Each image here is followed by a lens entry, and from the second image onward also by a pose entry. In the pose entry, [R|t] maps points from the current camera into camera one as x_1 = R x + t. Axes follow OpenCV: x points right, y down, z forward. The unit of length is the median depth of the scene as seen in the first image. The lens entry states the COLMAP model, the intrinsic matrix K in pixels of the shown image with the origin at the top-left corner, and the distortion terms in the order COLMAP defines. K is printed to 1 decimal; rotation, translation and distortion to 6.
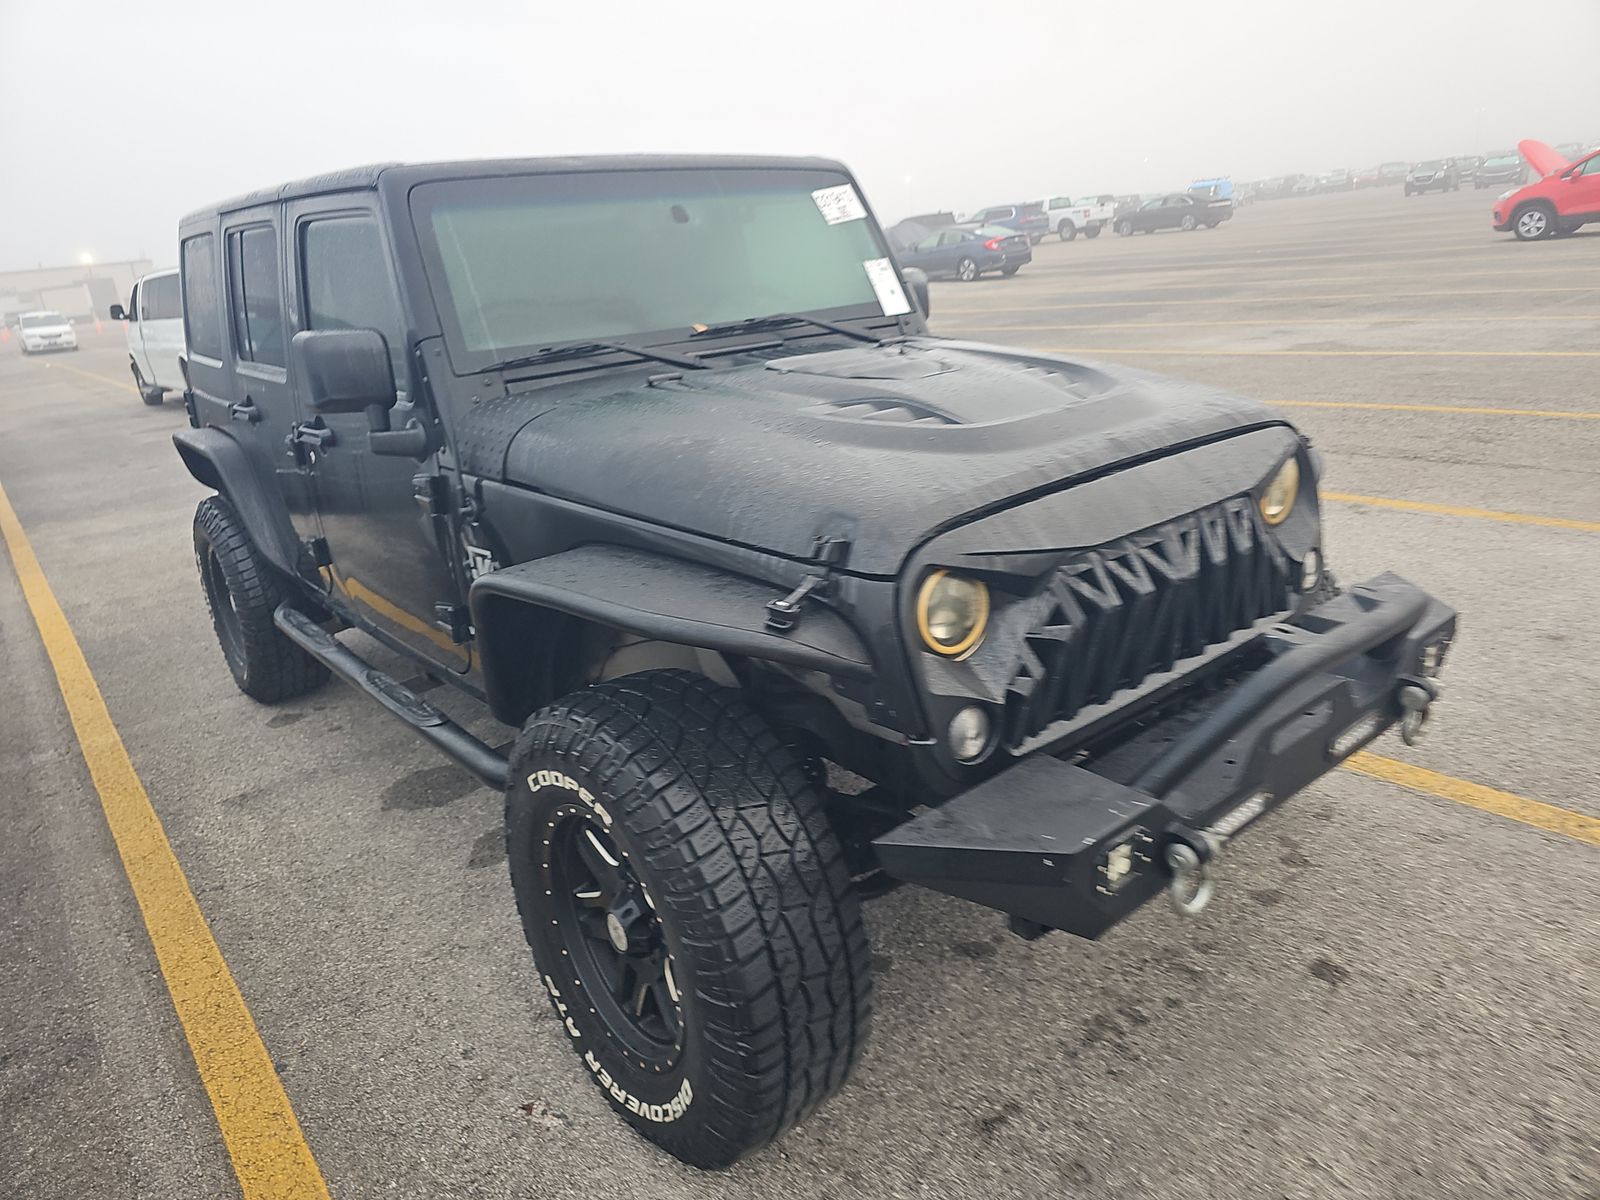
lens RADIAL K [[1074.7, 0, 793.4], [0, 1074.7, 556.1], [0, 0, 1]] dist [0.018982, 0.000426]
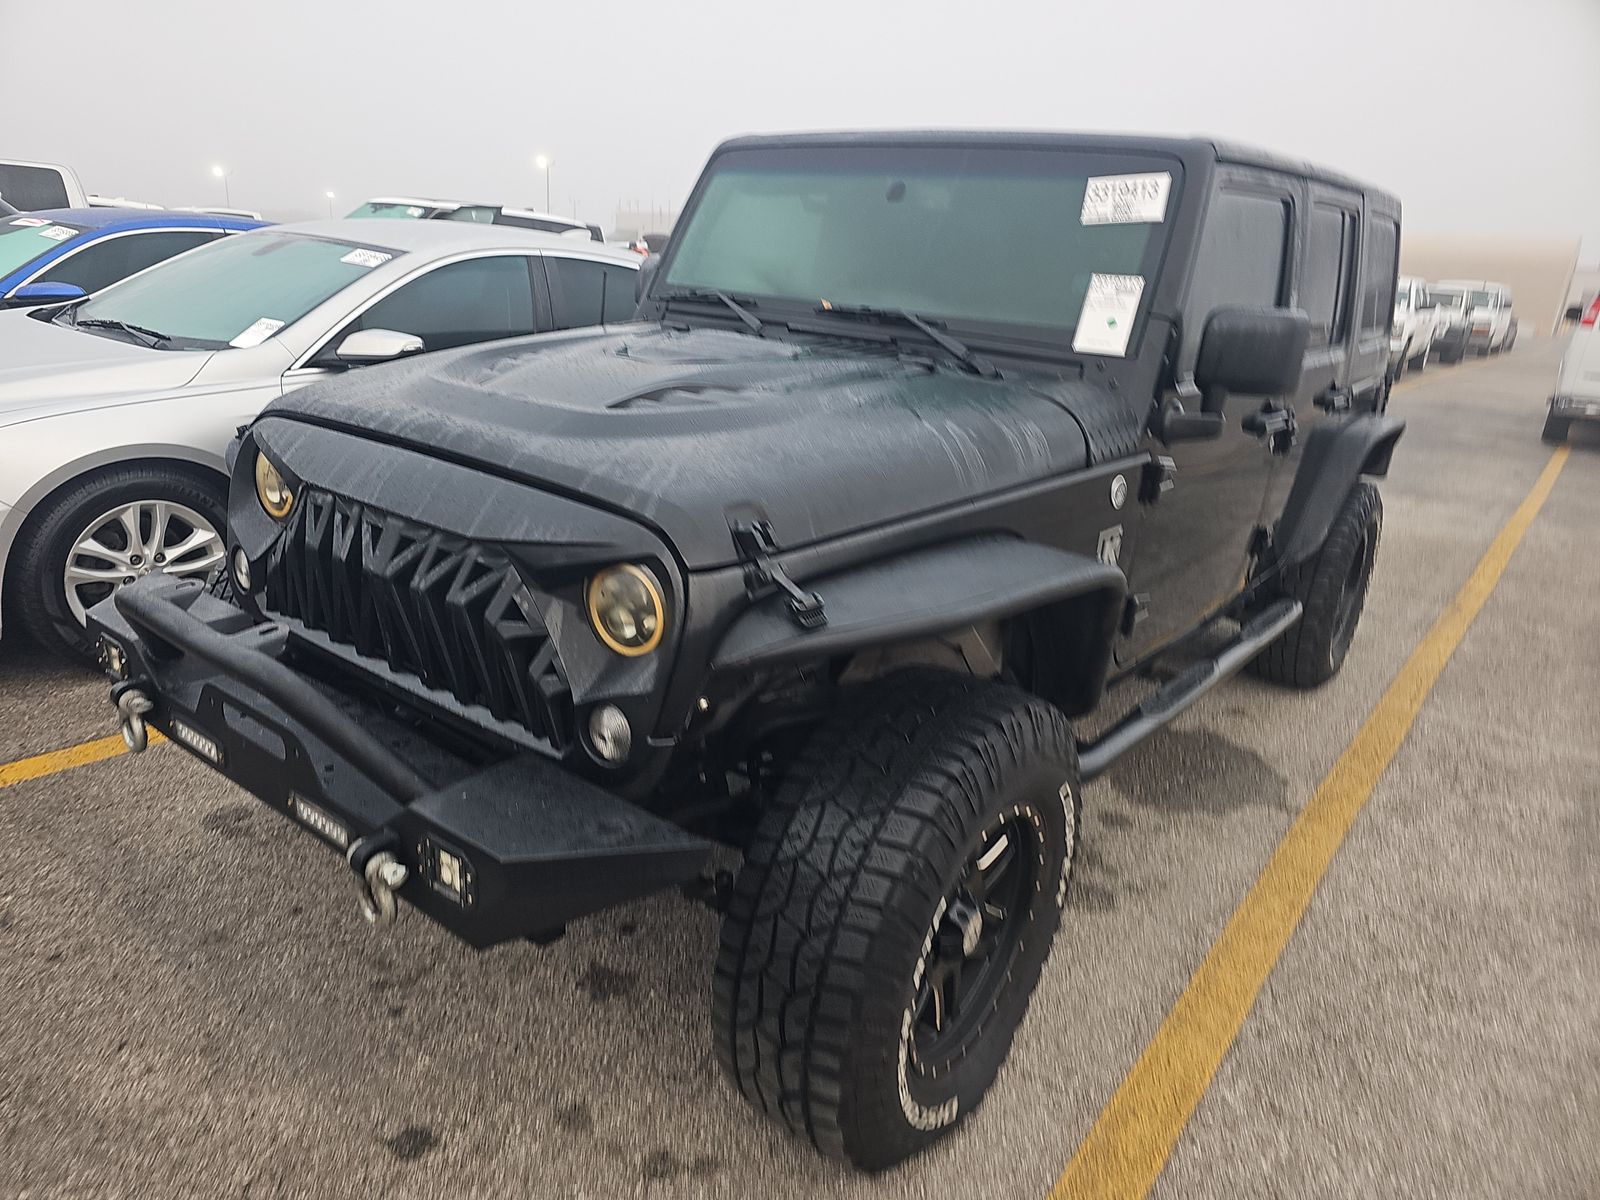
lens RADIAL K [[1094.0, 0, 808.8], [0, 1094.0, 598.8], [0, 0, 1]] dist [0.025293, -0.001182]
pose [[0.225412, 0.385875, -0.894589, 1.116114], [-0.354106, 0.887873, 0.293753, -0.319919], [0.907634, 0.250564, 0.336778, 0.864573]]
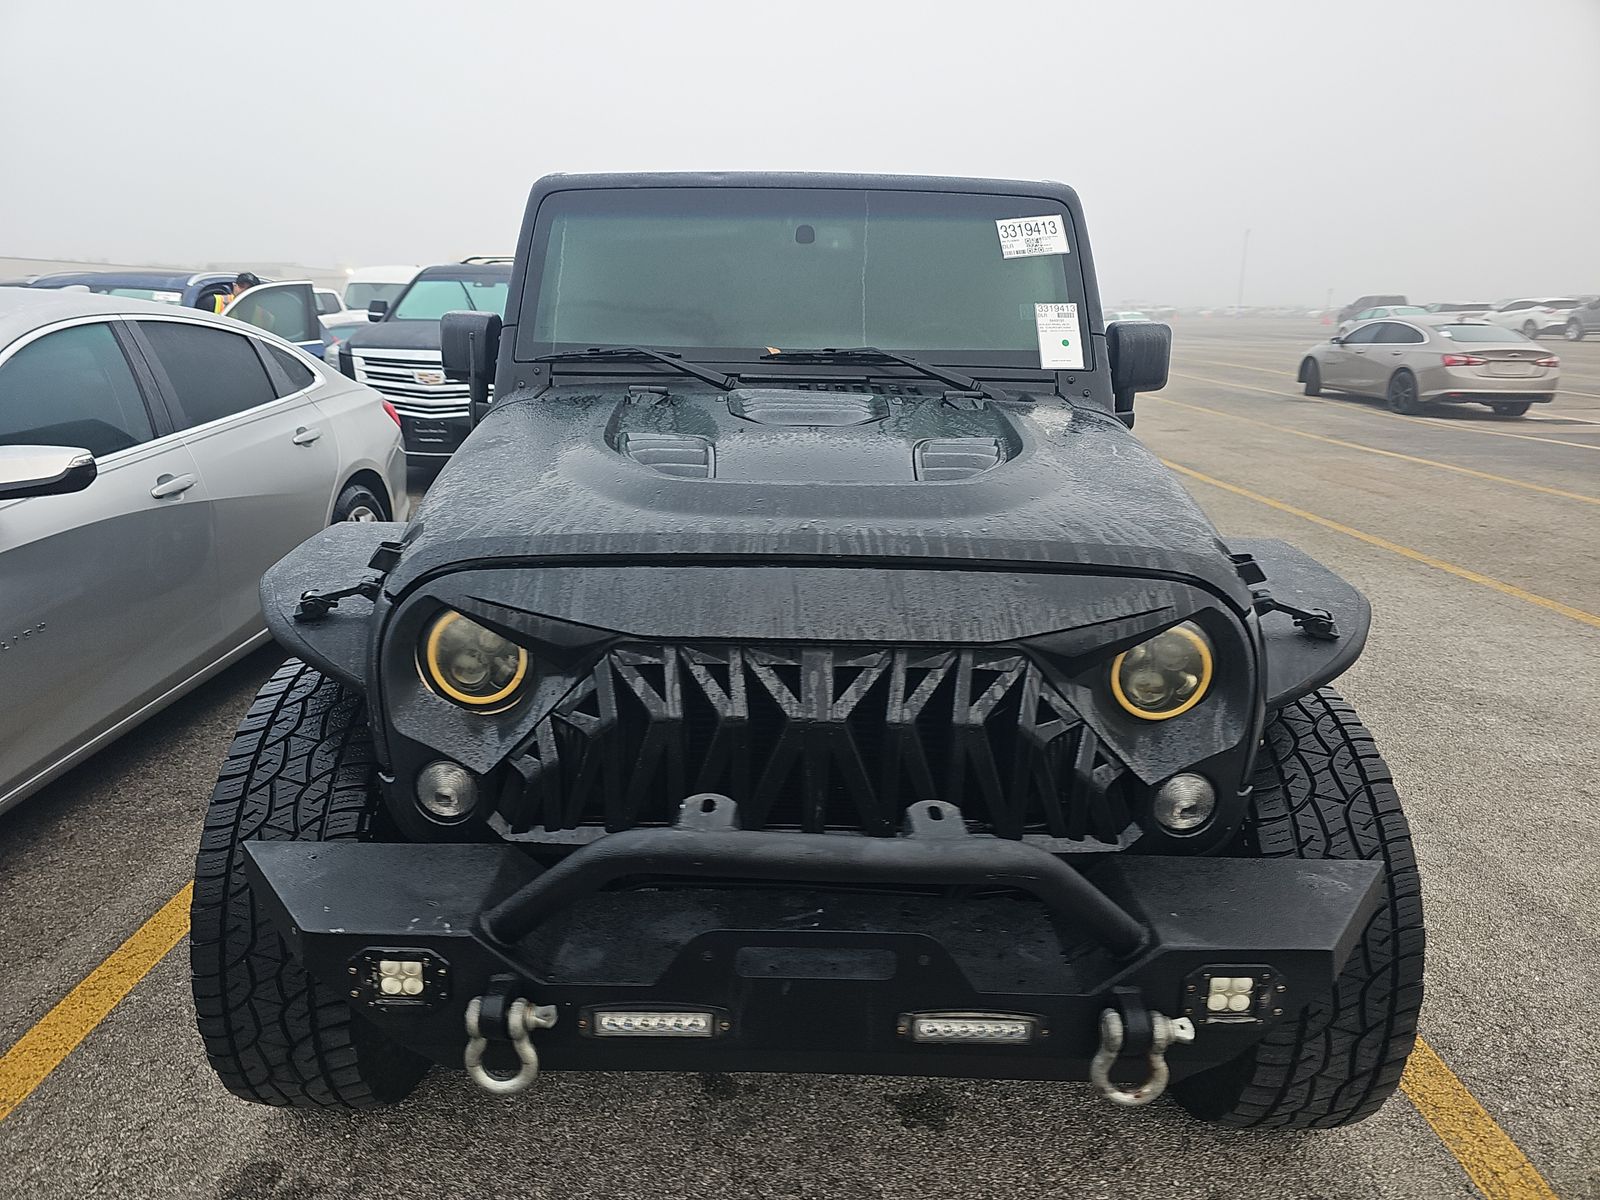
lens RADIAL K [[1074.7, 0, 793.4], [0, 1074.7, 556.1], [0, 0, 1]] dist [0.018982, 0.000426]
pose [[0.771300, 0.230753, -0.593170, 0.654711], [-0.246123, 0.967598, 0.056376, -0.111670], [0.586958, 0.102510, 0.803101, 0.306834]]
